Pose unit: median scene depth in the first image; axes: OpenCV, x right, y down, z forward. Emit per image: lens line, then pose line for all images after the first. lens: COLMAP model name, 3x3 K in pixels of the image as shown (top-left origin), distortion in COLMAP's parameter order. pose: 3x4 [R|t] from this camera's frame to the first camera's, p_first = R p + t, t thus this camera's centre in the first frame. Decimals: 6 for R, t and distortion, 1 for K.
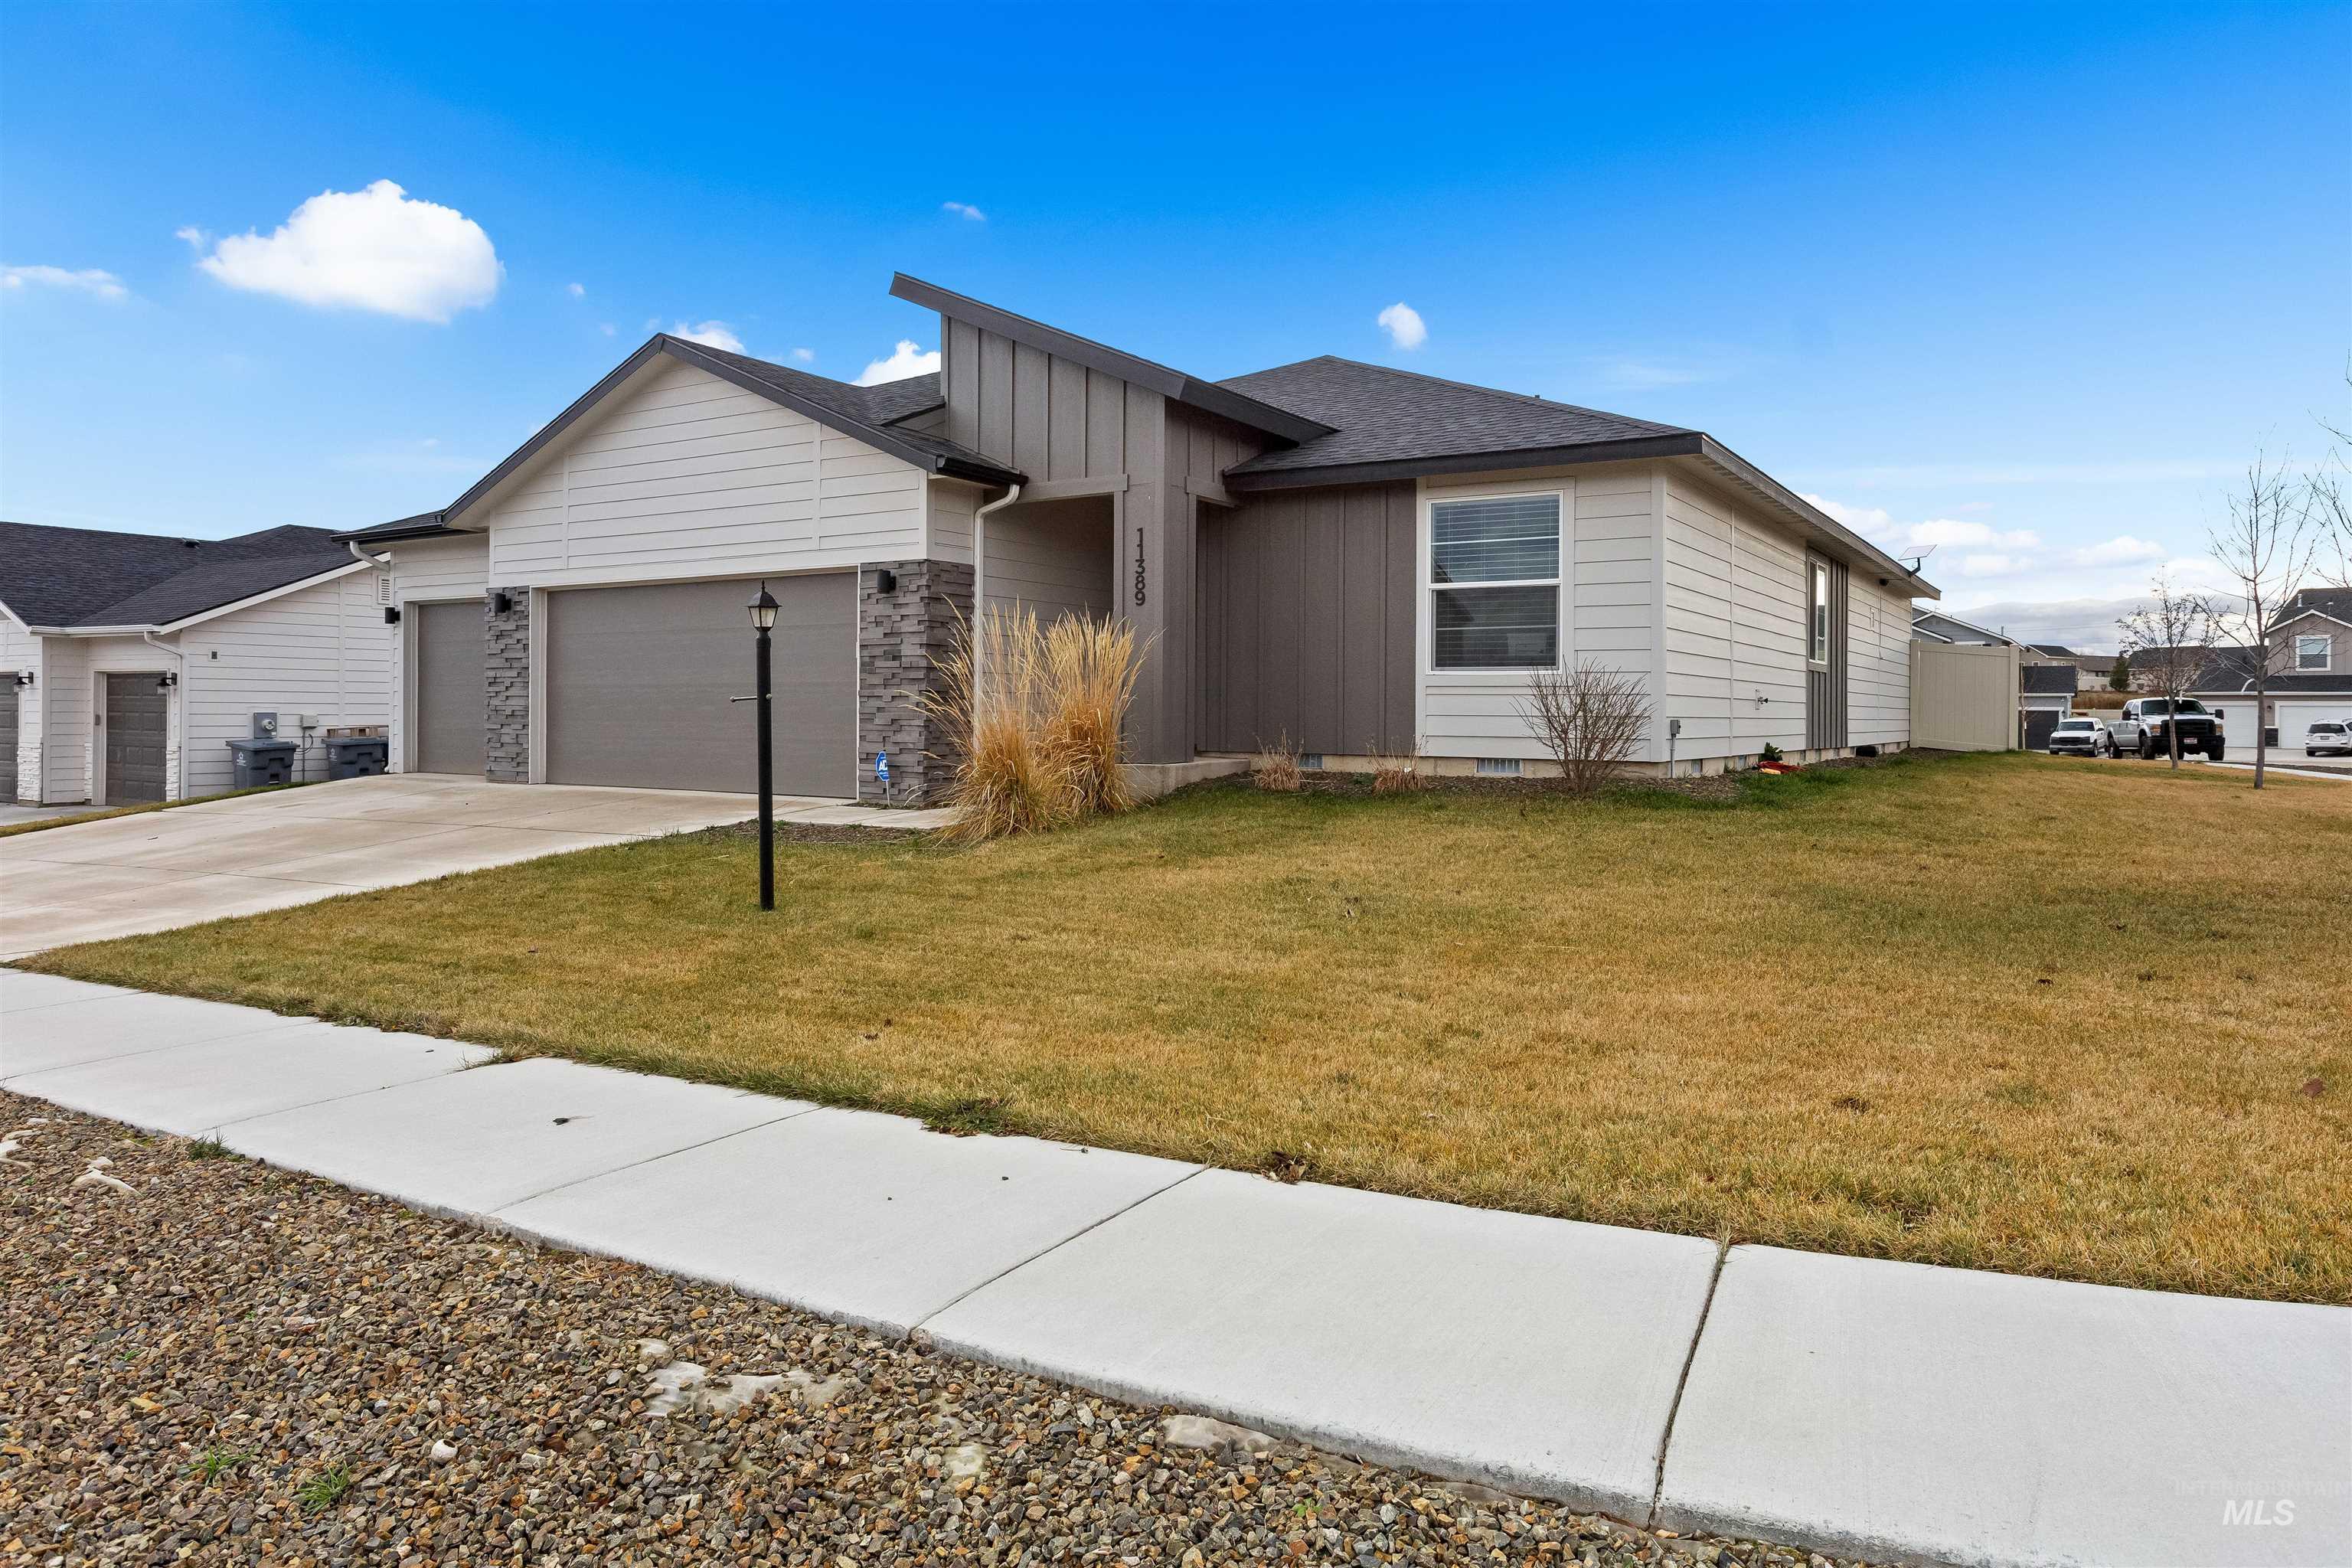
lens RADIAL K [[1572.6, 0, 1179.3], [0, 1572.6, 763.8], [0, 0, 1]] dist [-0.009599, -0.000355]
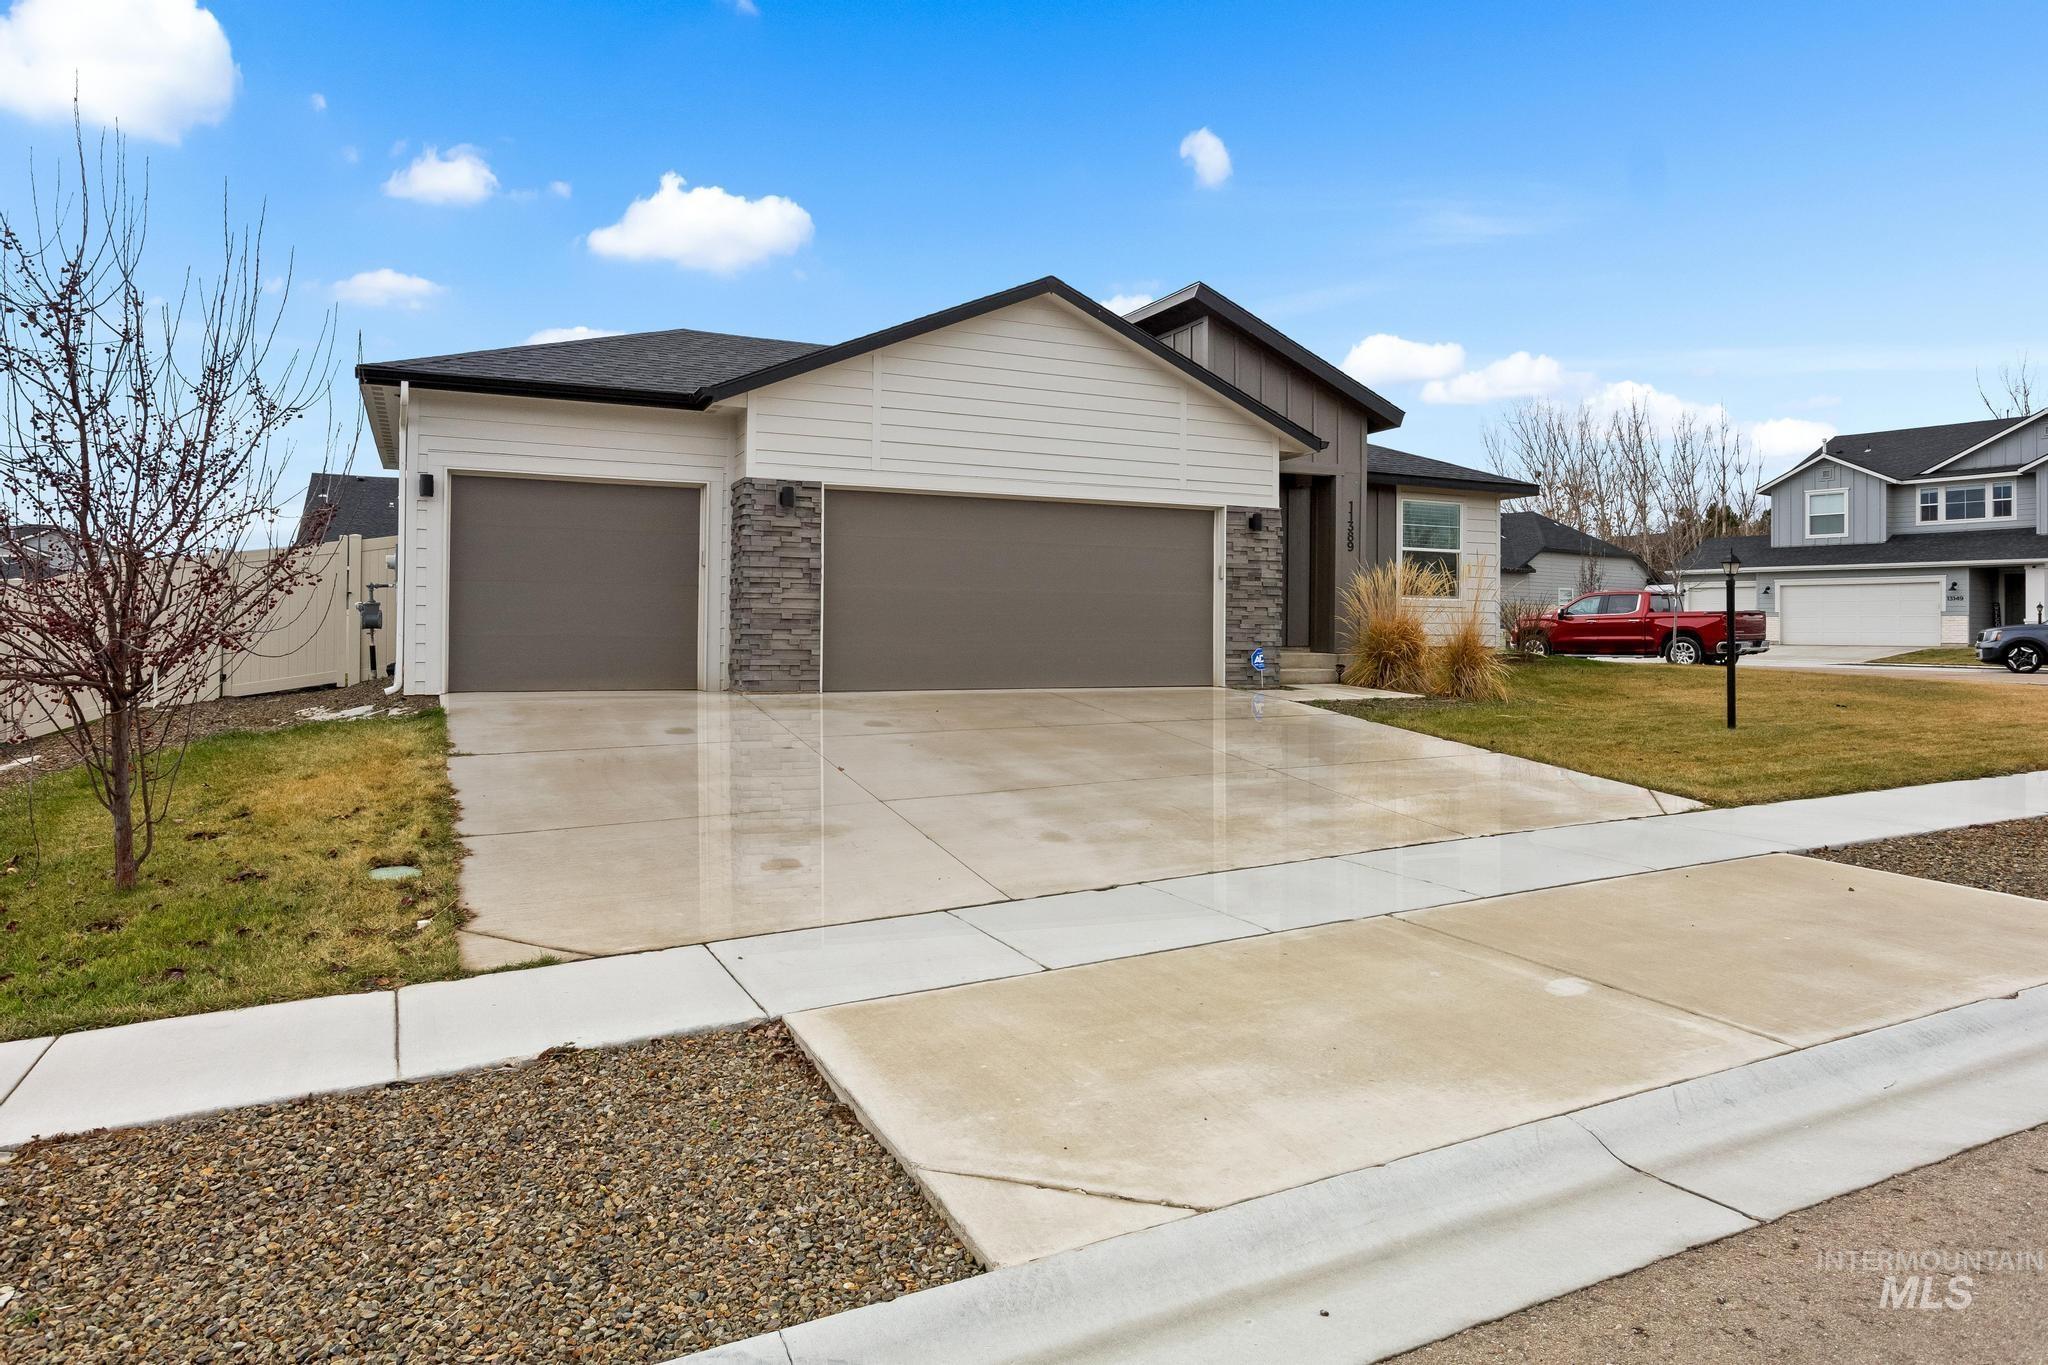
lens RADIAL K [[1334.9, 0, 1027.0], [0, 1334.9, 670.3], [0, 0, 1]] dist [0.001897, 0.000718]
pose [[0.499019, -0.026026, 0.866200, -1.283674], [0.026144, 0.999546, 0.014971, -0.011423], [-0.866197, 0.015175, 0.499473, 0.604390]]
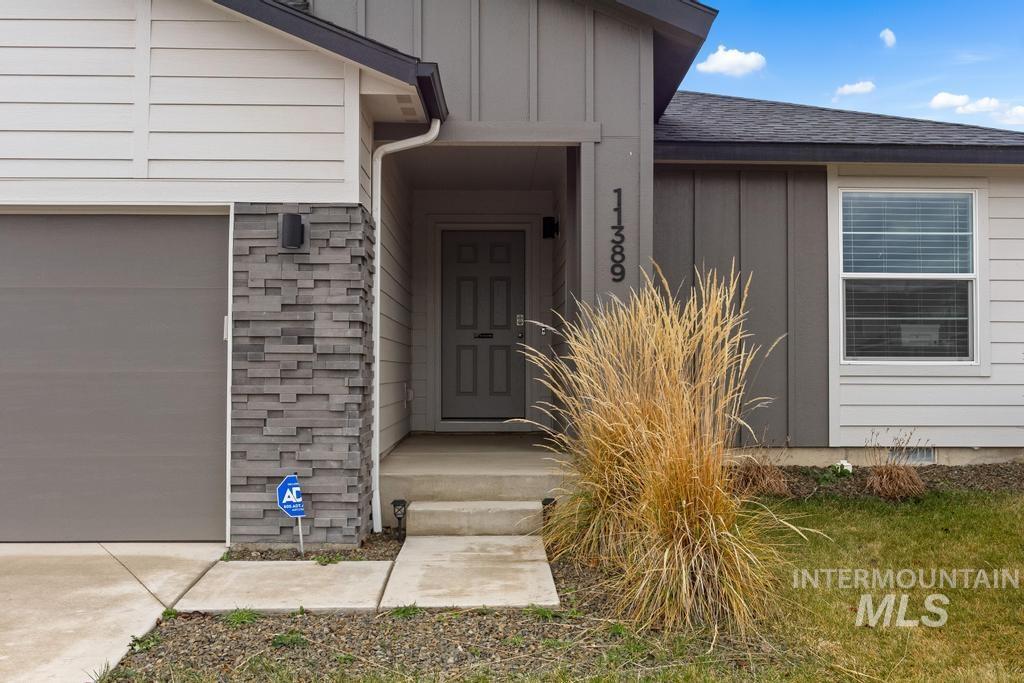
lens RADIAL K [[1051.5, 0, 510.5], [0, 1051.5, 345.7], [0, 0, 1]] dist [-0.004187, 0.000000]
pose [[0.811894, 0.008592, 0.583741, -0.383185], [0.021662, 0.998760, -0.044829, -0.041904], [-0.583403, 0.049041, 0.810701, 0.568426]]
